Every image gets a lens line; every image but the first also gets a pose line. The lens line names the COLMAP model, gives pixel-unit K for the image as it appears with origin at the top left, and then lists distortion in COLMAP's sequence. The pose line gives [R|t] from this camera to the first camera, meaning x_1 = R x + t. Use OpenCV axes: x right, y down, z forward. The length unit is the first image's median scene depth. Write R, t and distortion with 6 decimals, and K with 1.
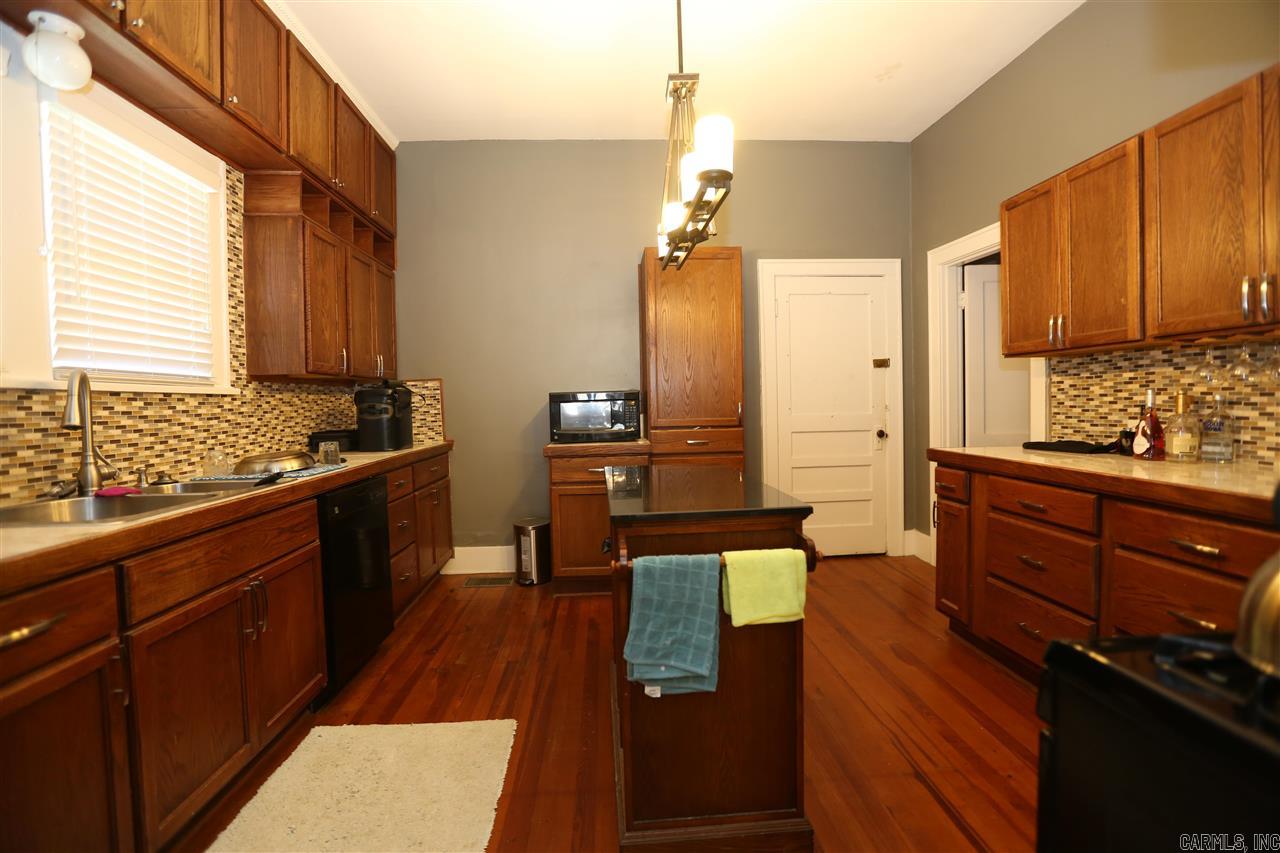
lens RADIAL K [[580.7, 0, 634.9], [0, 580.7, 423.6], [0, 0, 1]] dist [-0.053685, 0.018194]
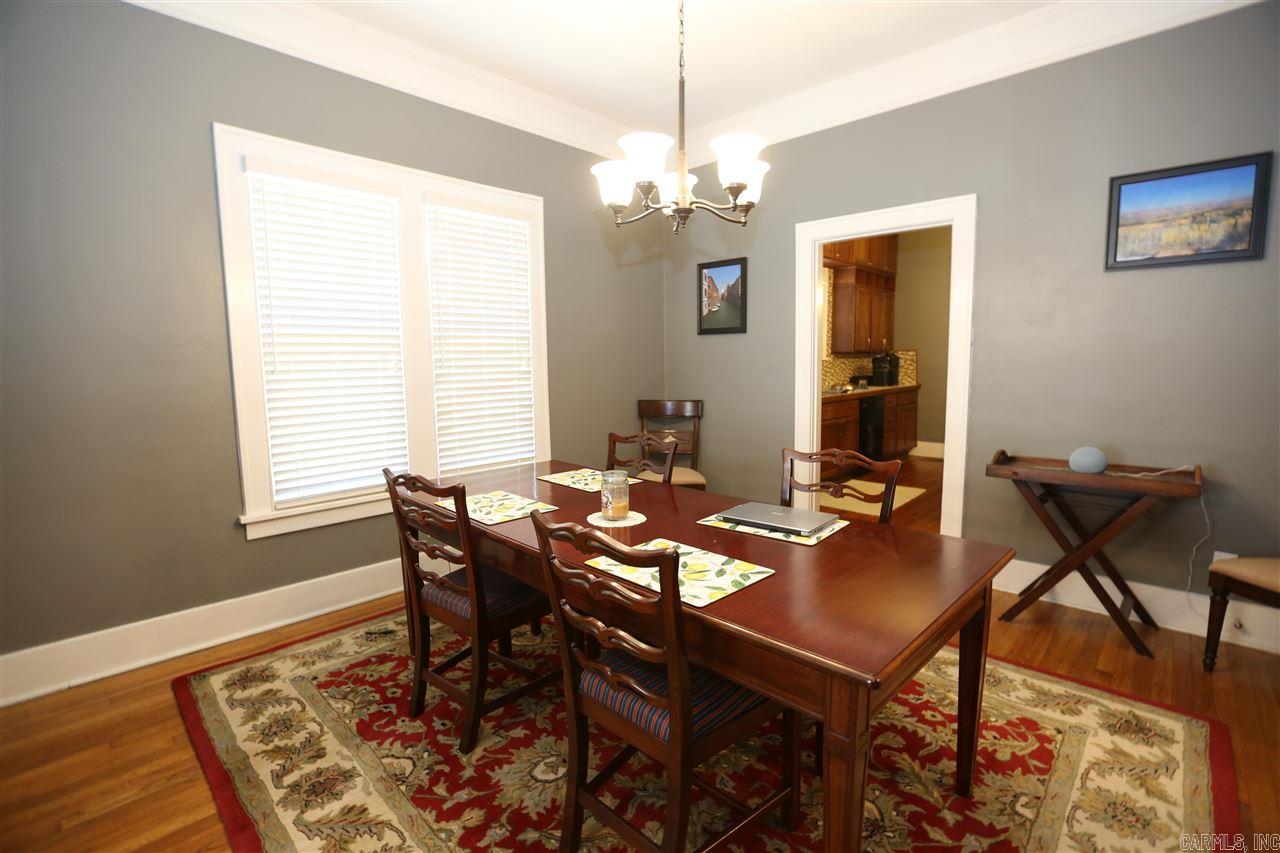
lens RADIAL K [[580.7, 0, 634.9], [0, 580.7, 423.6], [0, 0, 1]] dist [-0.053685, 0.018194]
pose [[0.681022, 0.094667, -0.726118, 0.651526], [-0.027926, 0.994244, 0.103432, -0.011852], [0.731730, -0.050161, 0.679746, -1.485698]]
